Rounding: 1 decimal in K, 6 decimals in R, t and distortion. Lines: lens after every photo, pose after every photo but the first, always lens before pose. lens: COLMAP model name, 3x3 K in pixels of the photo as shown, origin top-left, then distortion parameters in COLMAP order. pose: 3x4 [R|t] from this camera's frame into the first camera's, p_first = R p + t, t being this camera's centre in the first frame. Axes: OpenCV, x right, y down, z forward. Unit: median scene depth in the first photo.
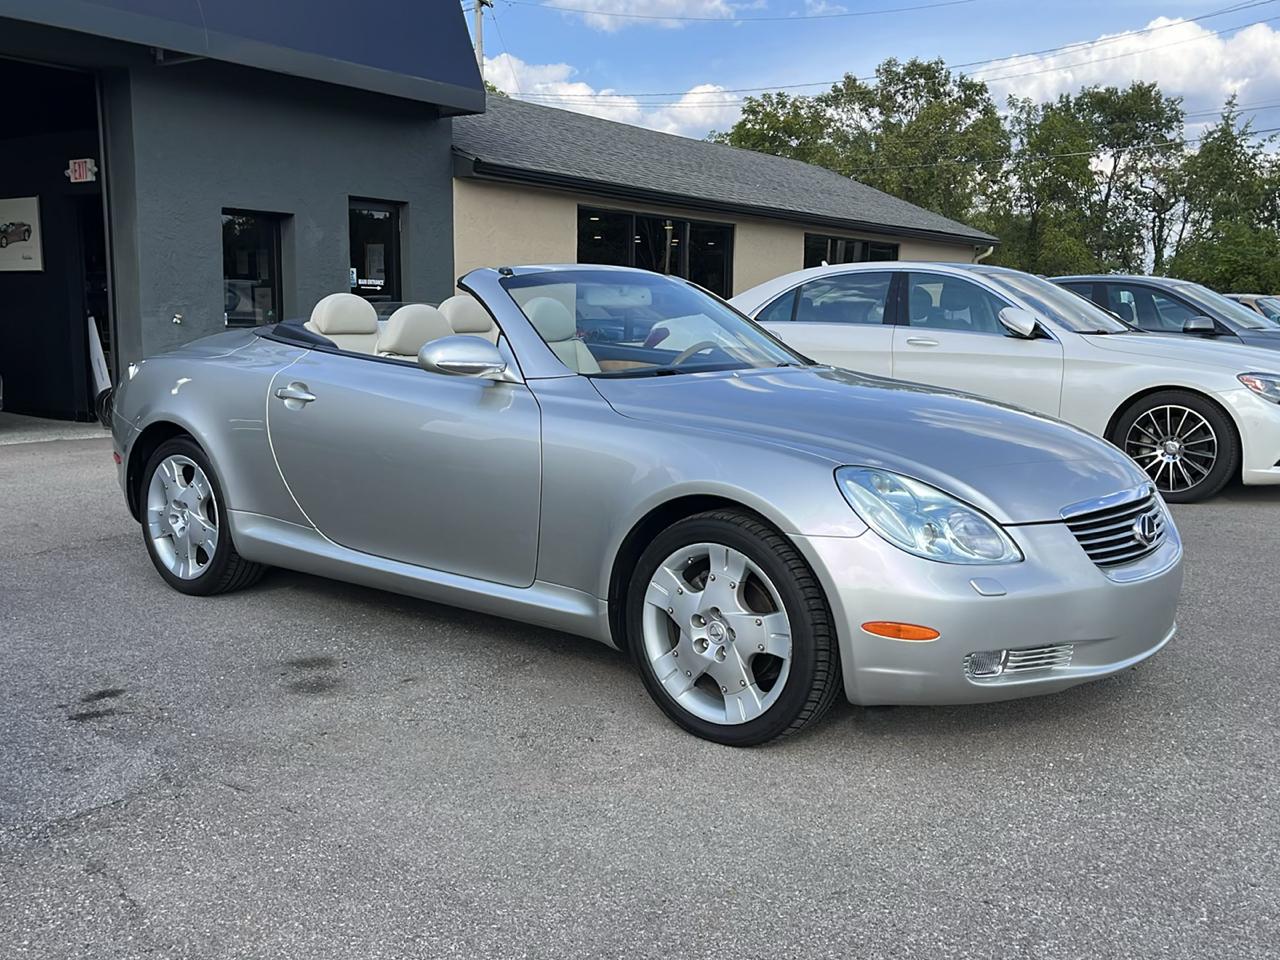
lens RADIAL K [[1261.9, 0, 645.6], [0, 1261.9, 480.3], [0, 0, 1]] dist [0.042534, -0.025153]
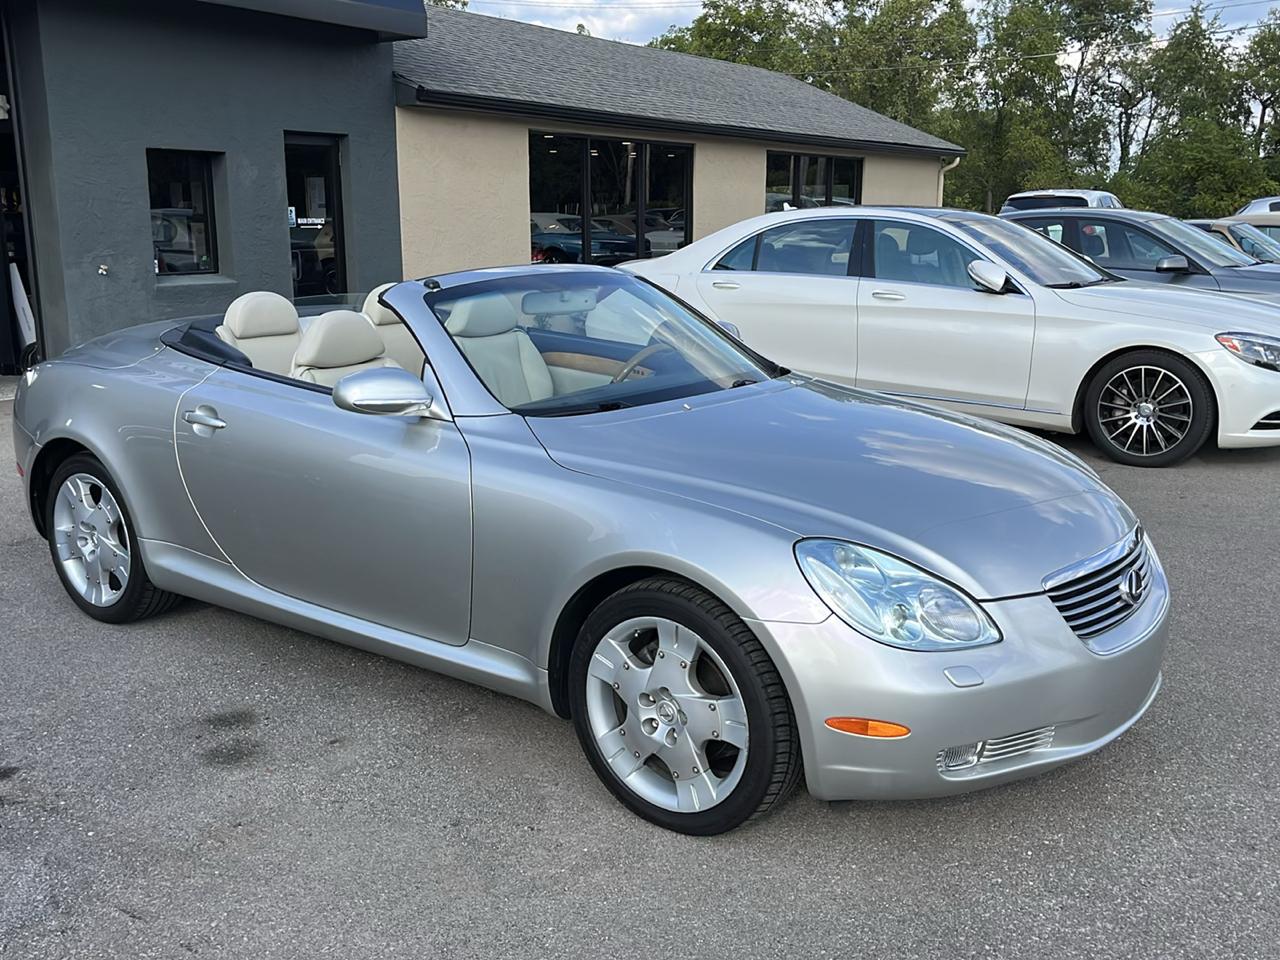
lens RADIAL K [[1261.9, 0, 645.6], [0, 1261.9, 480.3], [0, 0, 1]] dist [0.042534, -0.025153]
pose [[0.999517, -0.016339, 0.026439, 0.013814], [0.014225, 0.996832, 0.078254, -0.082469], [-0.027634, -0.077840, 0.996583, 0.073256]]
